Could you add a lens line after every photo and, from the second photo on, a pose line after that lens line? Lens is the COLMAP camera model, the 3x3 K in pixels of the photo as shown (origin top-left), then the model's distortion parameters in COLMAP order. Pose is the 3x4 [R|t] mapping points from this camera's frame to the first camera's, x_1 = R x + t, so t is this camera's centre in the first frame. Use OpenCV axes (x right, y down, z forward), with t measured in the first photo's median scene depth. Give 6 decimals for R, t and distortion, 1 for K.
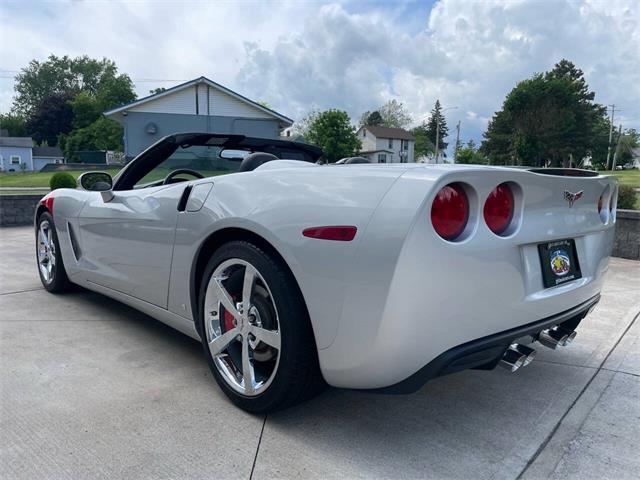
lens RADIAL K [[488.4, 0, 316.4], [0, 488.4, 238.0], [0, 0, 1]] dist [0.087969, -0.122018]
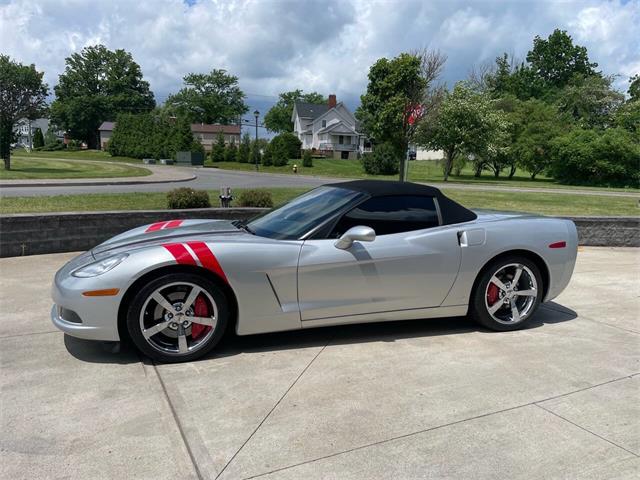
lens RADIAL K [[488.4, 0, 319.3], [0, 488.4, 242.5], [0, 0, 1]] dist [0.087969, -0.122018]
pose [[0.404521, -0.132525, 0.904875, -0.115937], [0.082806, 0.990688, 0.108075, -0.016700], [-0.910772, 0.031210, 0.411728, 0.040924]]
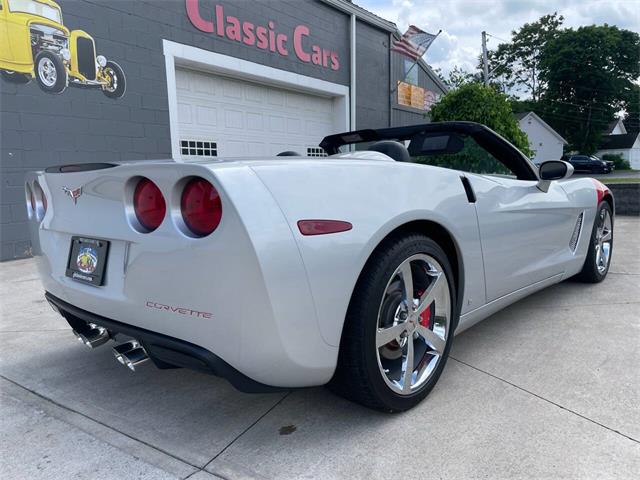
lens RADIAL K [[488.4, 0, 312.4], [0, 488.4, 242.1], [0, 0, 1]] dist [0.087969, -0.122018]
pose [[0.079758, 0.116444, -0.989990, 0.069618], [-0.080718, 0.990647, 0.110018, -0.006027], [0.993541, 0.071135, 0.088411, 0.063253]]
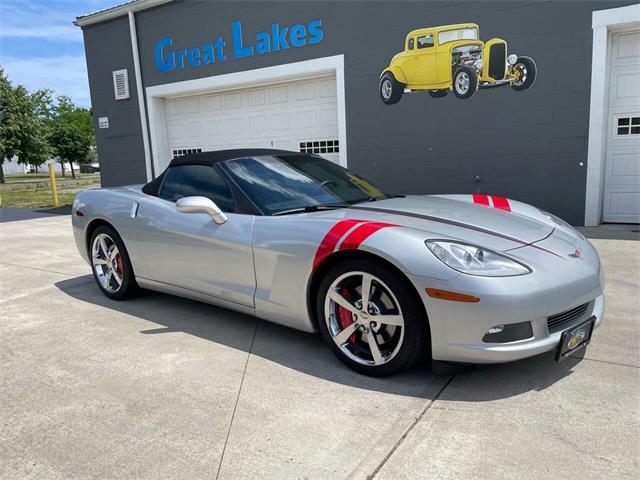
lens RADIAL K [[488.4, 0, 318.6], [0, 488.4, 242.6], [0, 0, 1]] dist [0.087969, -0.122018]
pose [[-0.991802, 0.051338, -0.117016, -0.008553], [0.016703, 0.959973, 0.279594, -0.028886], [0.126686, 0.275347, -0.952961, 0.187083]]
